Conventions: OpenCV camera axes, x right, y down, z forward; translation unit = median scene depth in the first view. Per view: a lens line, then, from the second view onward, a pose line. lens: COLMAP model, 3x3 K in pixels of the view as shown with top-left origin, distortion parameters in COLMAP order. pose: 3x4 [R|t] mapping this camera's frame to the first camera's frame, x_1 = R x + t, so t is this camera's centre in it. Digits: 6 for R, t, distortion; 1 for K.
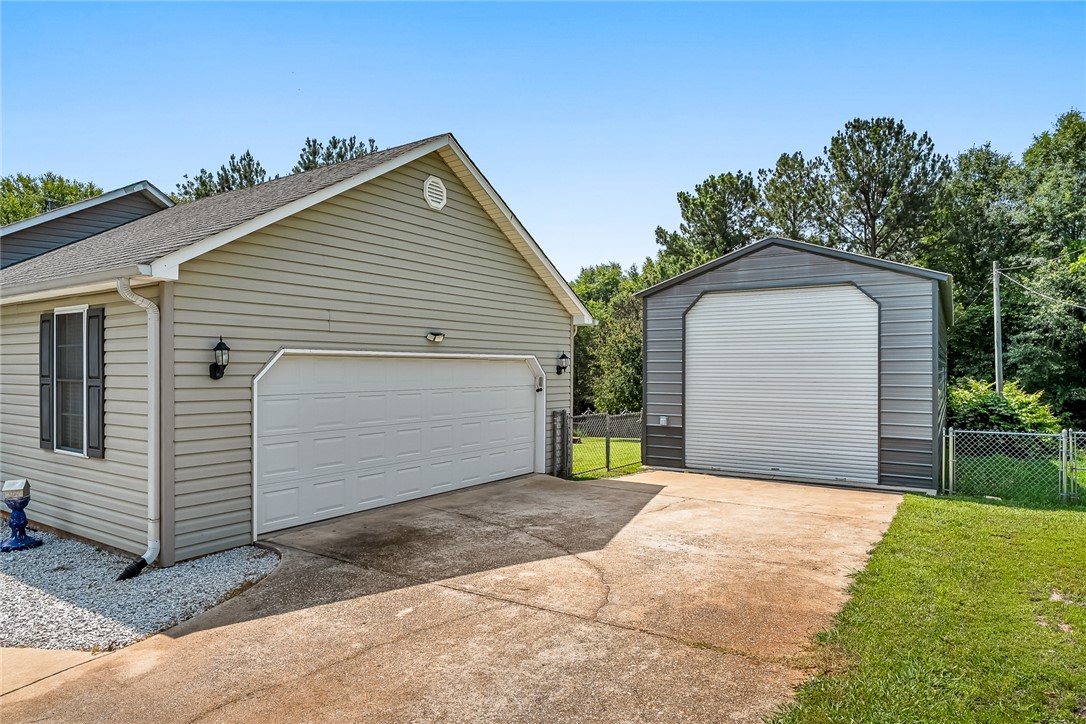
lens RADIAL K [[662.9, 0, 543.8], [0, 662.9, 365.0], [0, 0, 1]] dist [-0.000230, -0.000007]
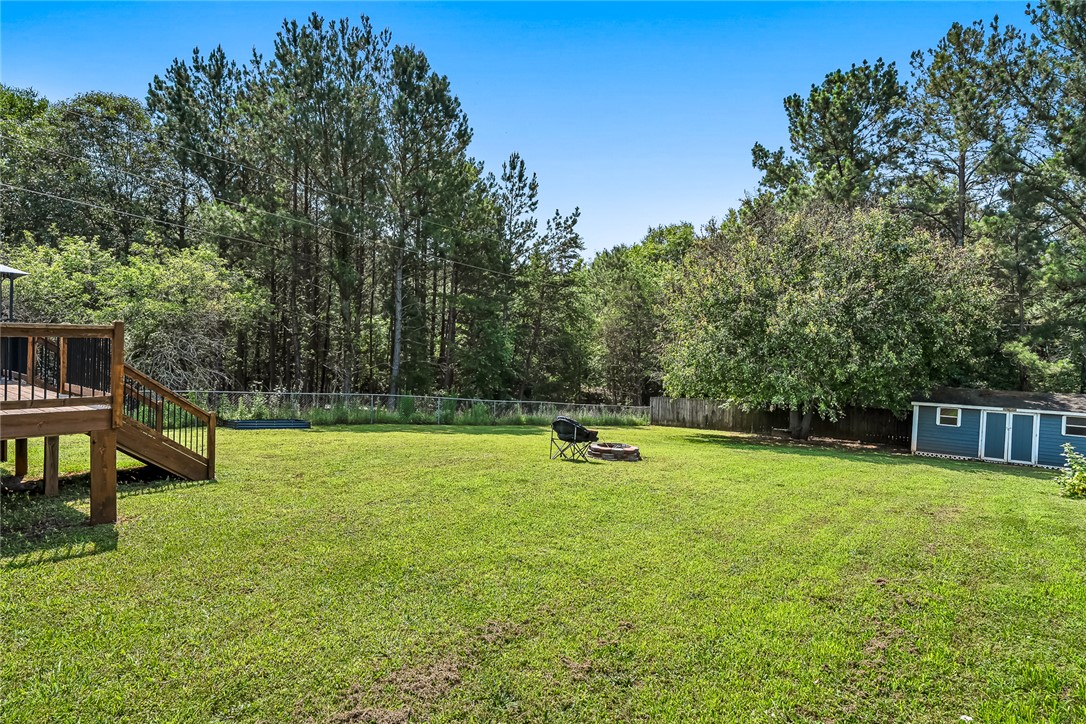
lens RADIAL K [[591.4, 0, 541.3], [0, 591.4, 361.0], [0, 0, 1]] dist [0.001900, 0.000224]
pose [[0.992720, 0.024845, -0.117853, 0.020228], [-0.021173, 0.999254, 0.032312, 0.016442], [0.118567, -0.029582, 0.992505, 0.325963]]
